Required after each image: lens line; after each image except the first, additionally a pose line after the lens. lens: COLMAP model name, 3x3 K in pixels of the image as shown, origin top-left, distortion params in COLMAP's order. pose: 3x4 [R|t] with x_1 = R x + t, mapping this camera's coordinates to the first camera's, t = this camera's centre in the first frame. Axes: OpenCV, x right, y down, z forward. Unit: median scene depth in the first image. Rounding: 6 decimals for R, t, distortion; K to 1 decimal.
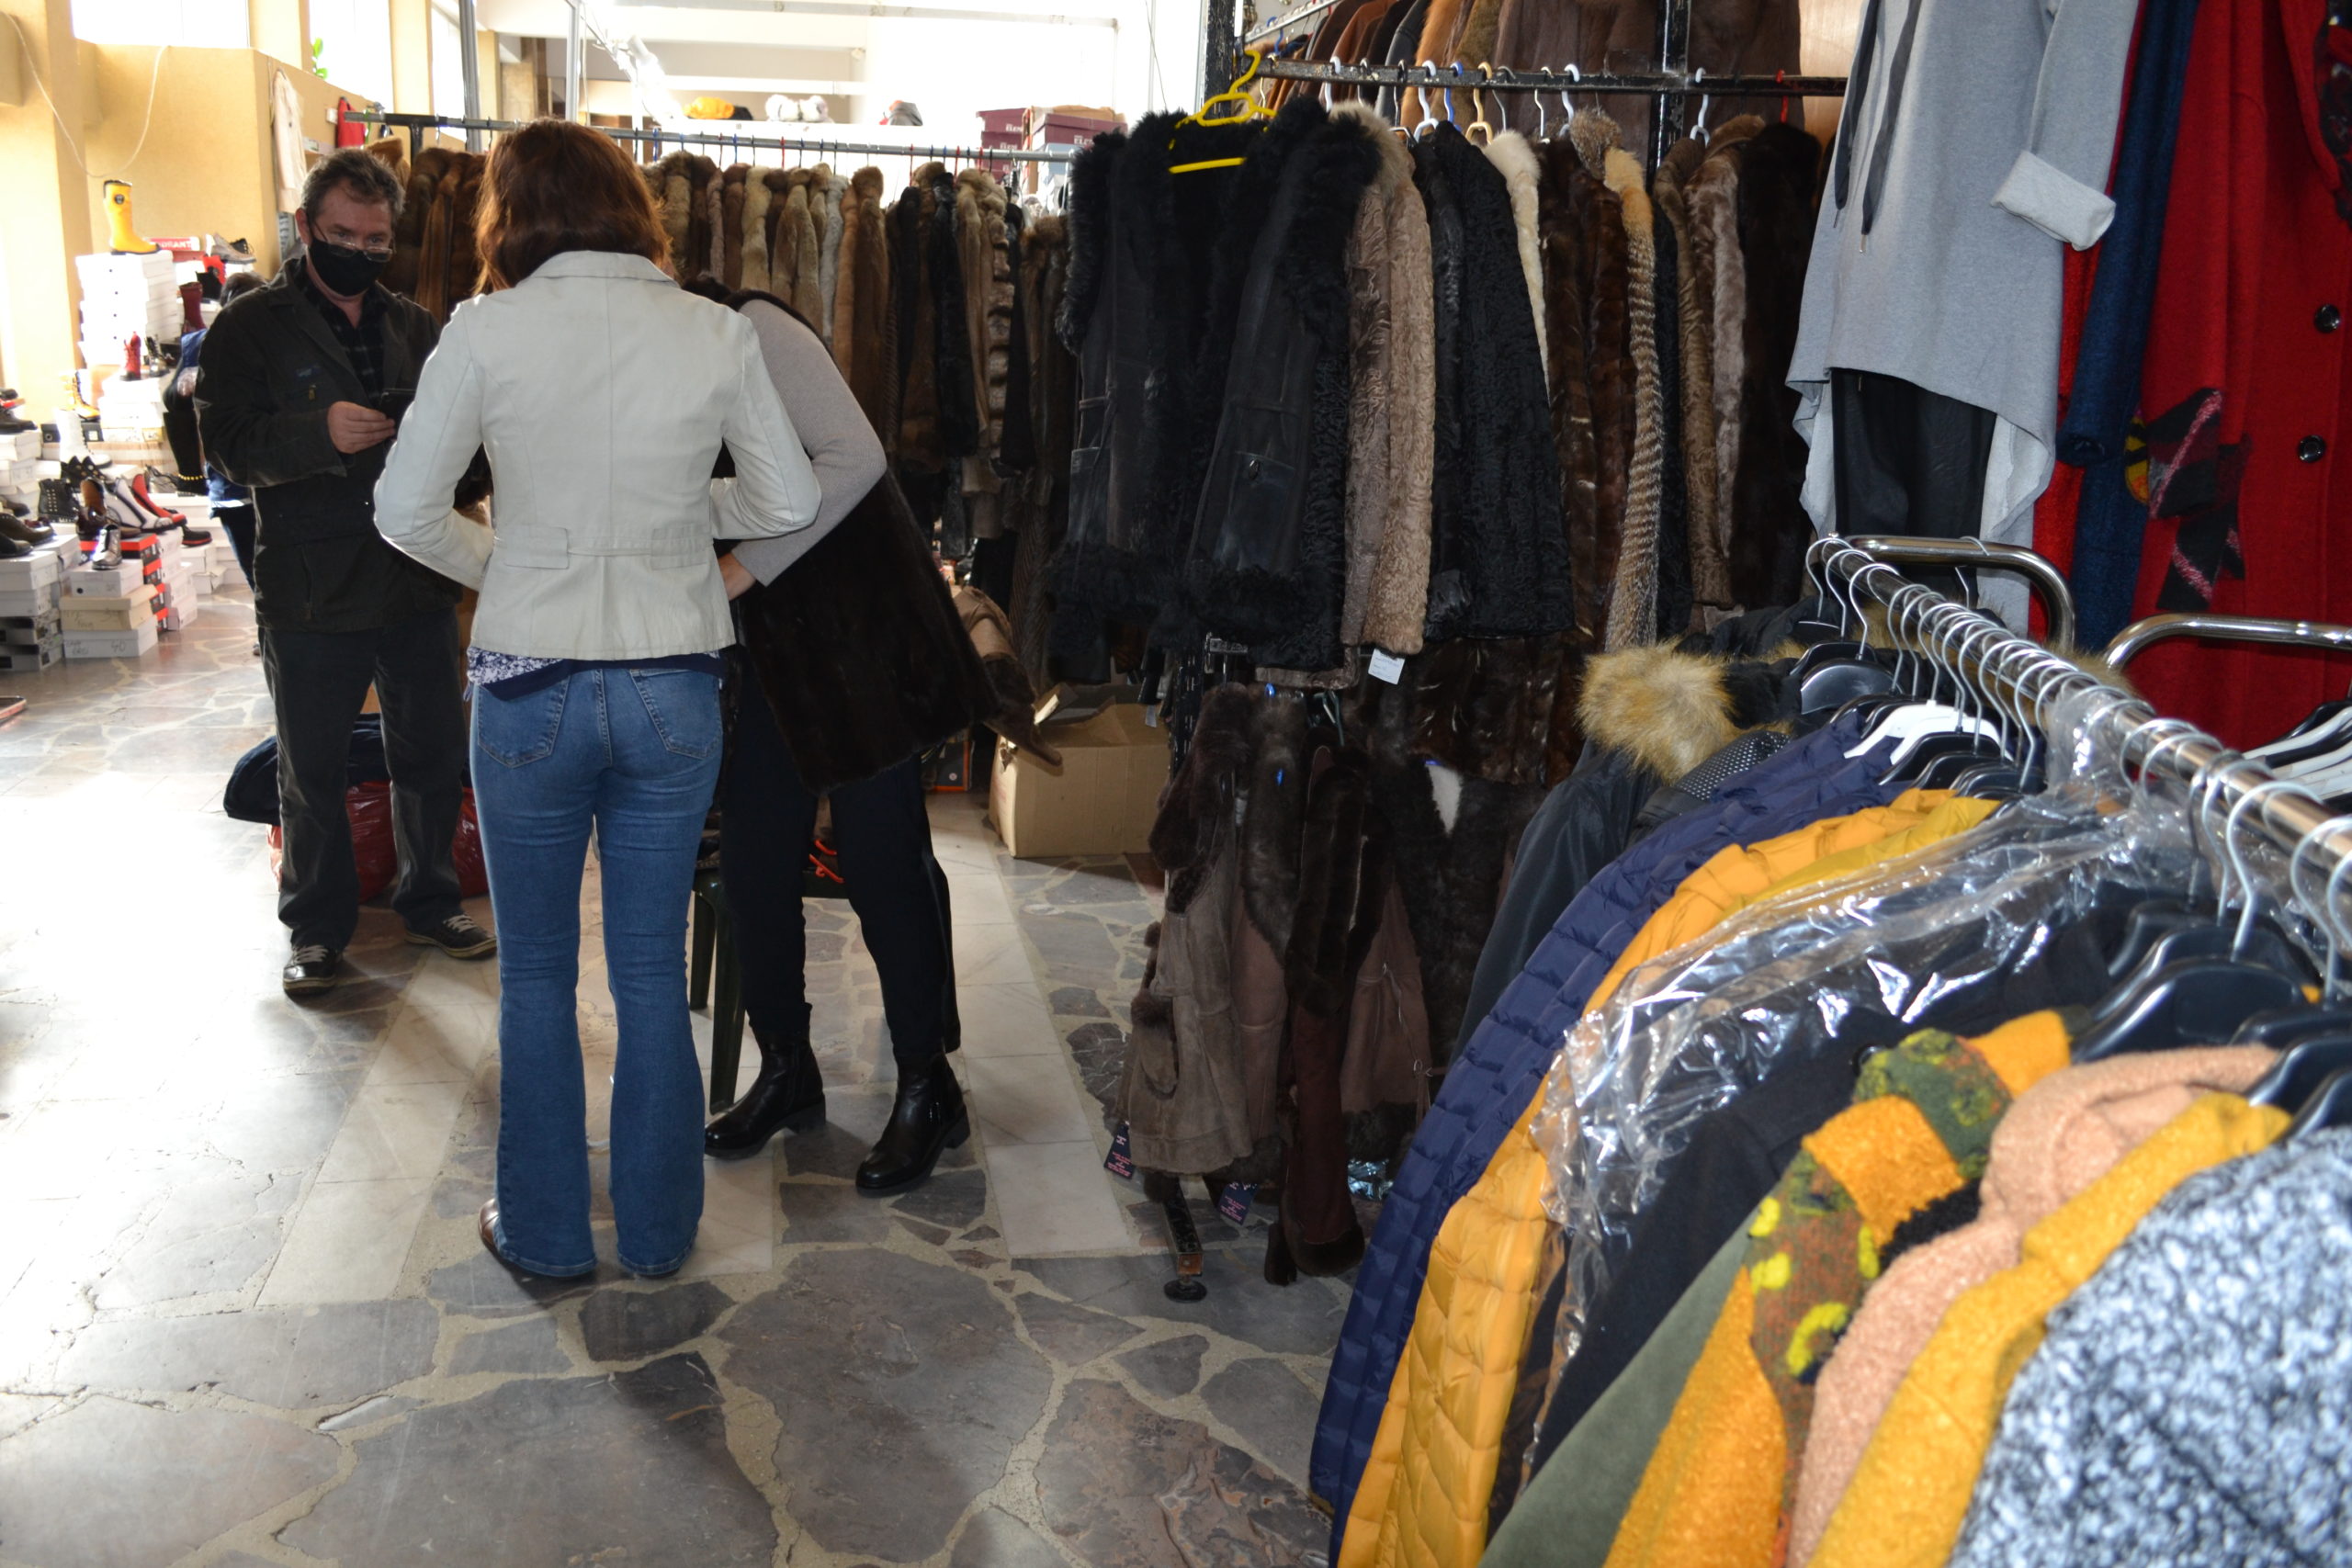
lens RADIAL K [[1894.4, 0, 1168.9], [0, 1894.4, 776.1], [0, 0, 1]] dist [-0.082471, 0.012018]
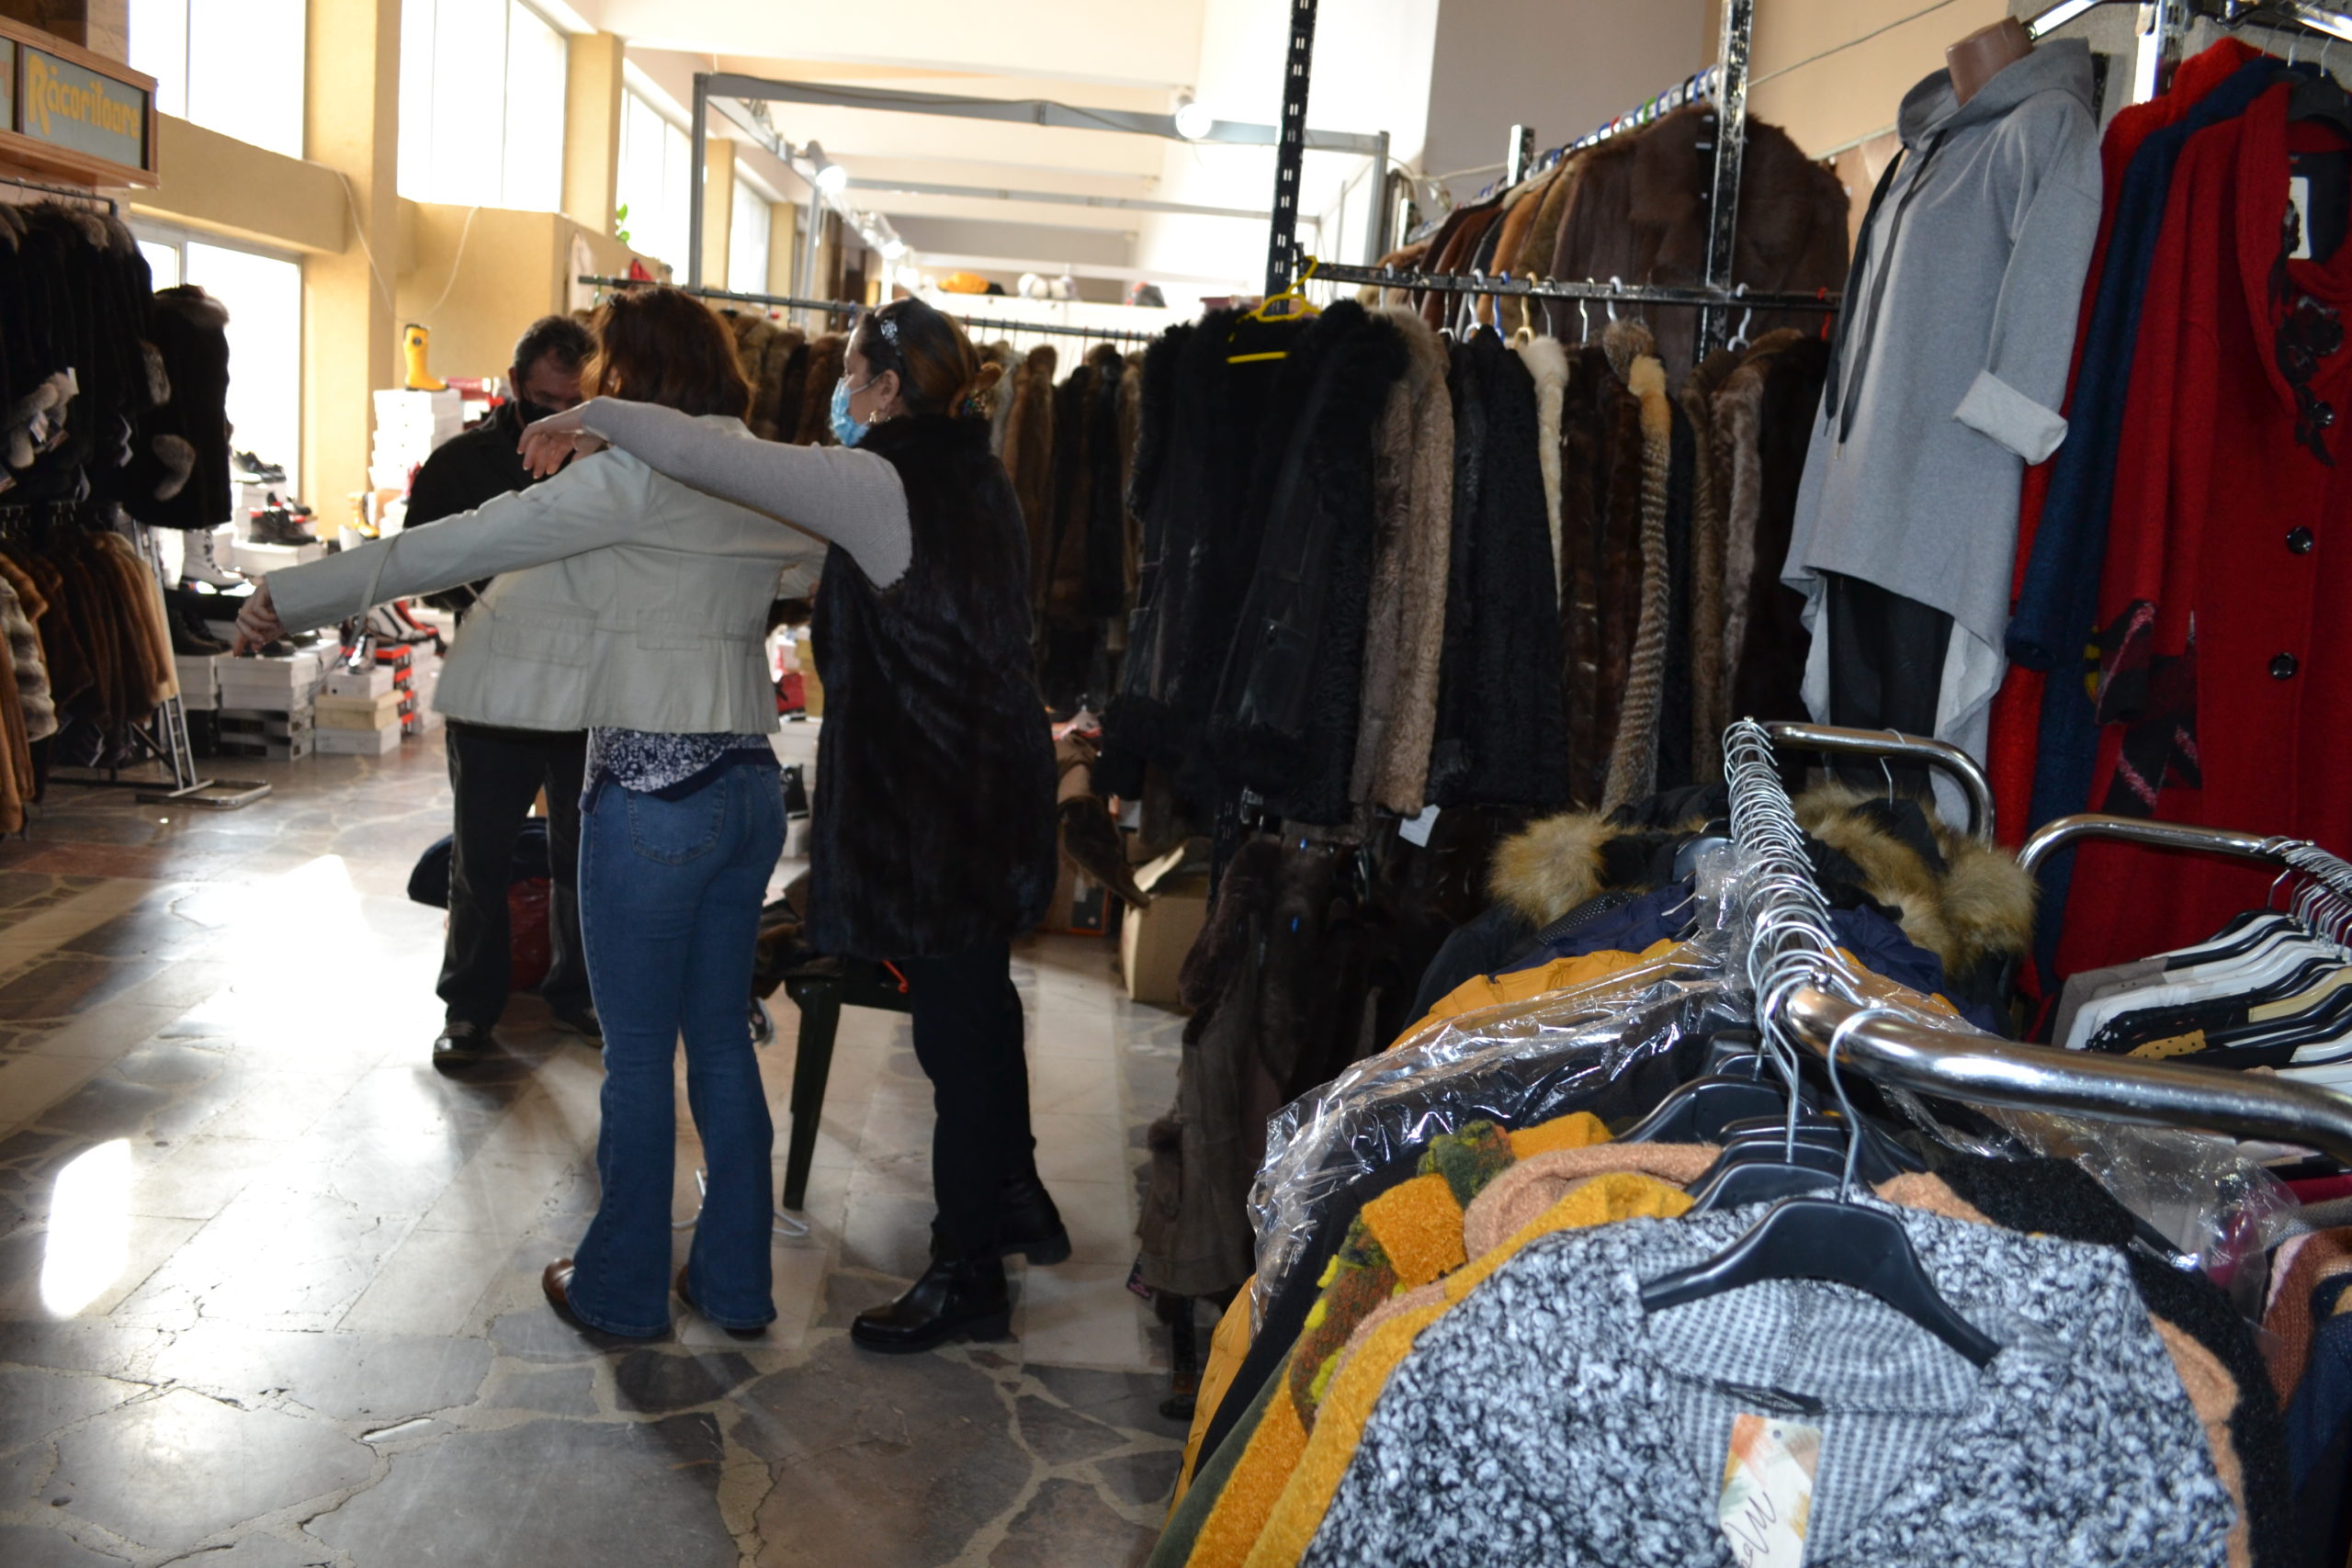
lens RADIAL K [[1894.4, 0, 1184.6], [0, 1894.4, 781.0], [0, 0, 1]] dist [-0.082471, 0.012018]
pose [[0.989468, 0.066375, -0.128636, 0.136306], [-0.077568, 0.993439, -0.084042, 0.015557], [0.122213, 0.093135, 0.988124, -0.068054]]
